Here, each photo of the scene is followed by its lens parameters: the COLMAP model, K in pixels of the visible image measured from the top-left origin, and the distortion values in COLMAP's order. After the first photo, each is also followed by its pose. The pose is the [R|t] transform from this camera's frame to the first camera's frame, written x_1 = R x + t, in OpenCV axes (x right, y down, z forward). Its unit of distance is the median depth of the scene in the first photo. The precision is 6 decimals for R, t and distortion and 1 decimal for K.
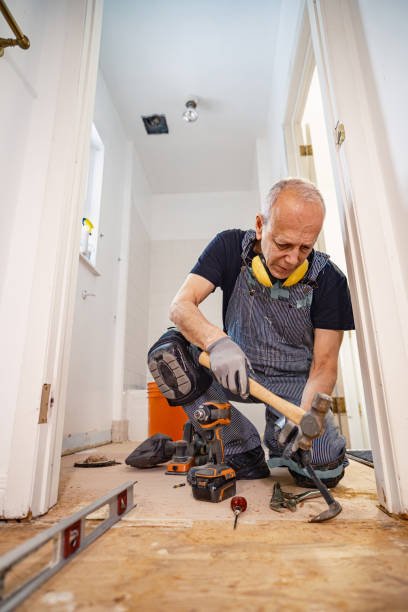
lens RADIAL K [[347.8, 0, 208.9], [0, 347.8, 309.9], [0, 0, 1]] dist [-0.023659, 0.019441]
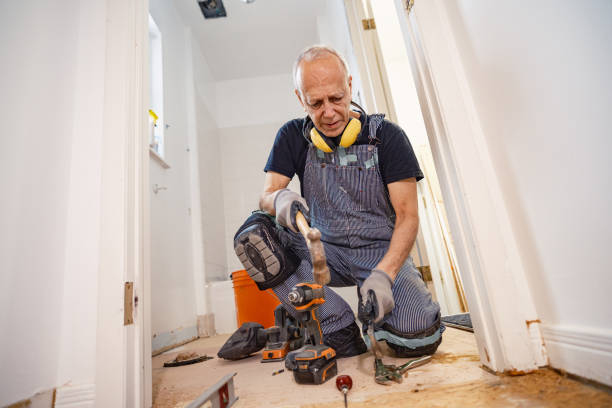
lens RADIAL K [[347.8, 0, 306.9], [0, 347.8, 198.7], [0, 0, 1]] dist [-0.023659, 0.019441]
pose [[0.993158, -0.093162, 0.070416, -0.032611], [0.092270, 0.995608, 0.015823, 0.017436], [-0.071581, -0.009217, 0.997392, 0.034187]]
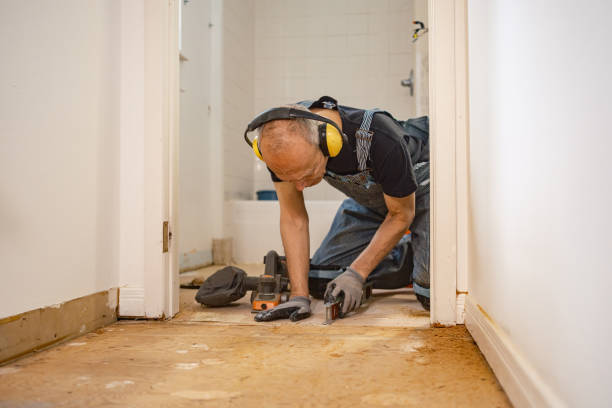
lens RADIAL K [[607.5, 0, 301.9], [0, 607.5, 200.1], [0, 0, 1]] dist [0.028799, 0.000000]
pose [[0.994386, 0.014005, -0.104885, 0.215954], [0.013486, 0.966348, 0.256883, -0.368843], [0.104953, -0.256855, 0.960734, -0.909669]]
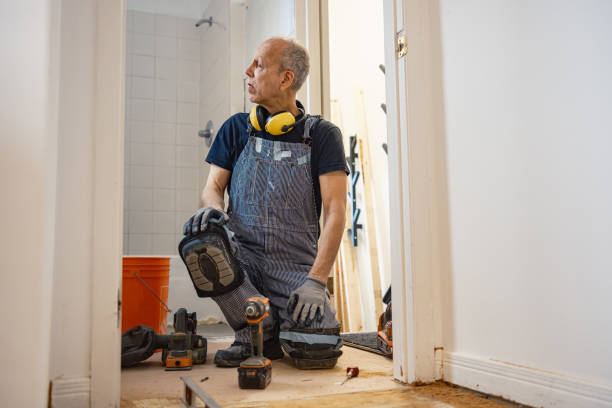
lens RADIAL K [[607.5, 0, 309.7], [0, 607.5, 204.0], [0, 0, 1]] dist [0.028799, 0.000000]
pose [[0.900273, 0.048959, 0.432563, -0.659162], [-0.125844, 0.980501, 0.150936, -0.301093], [-0.416739, -0.190319, 0.888880, -0.612599]]
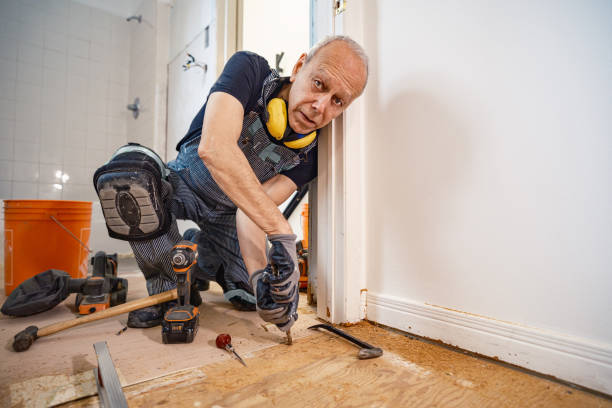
lens RADIAL K [[347.8, 0, 308.8], [0, 347.8, 199.9], [0, 0, 1]] dist [-0.023659, 0.019441]
pose [[0.730894, 0.049812, 0.680671, -0.405265], [-0.211088, 0.964930, 0.156049, -0.068159], [-0.649027, -0.257736, 0.715776, 0.153820]]
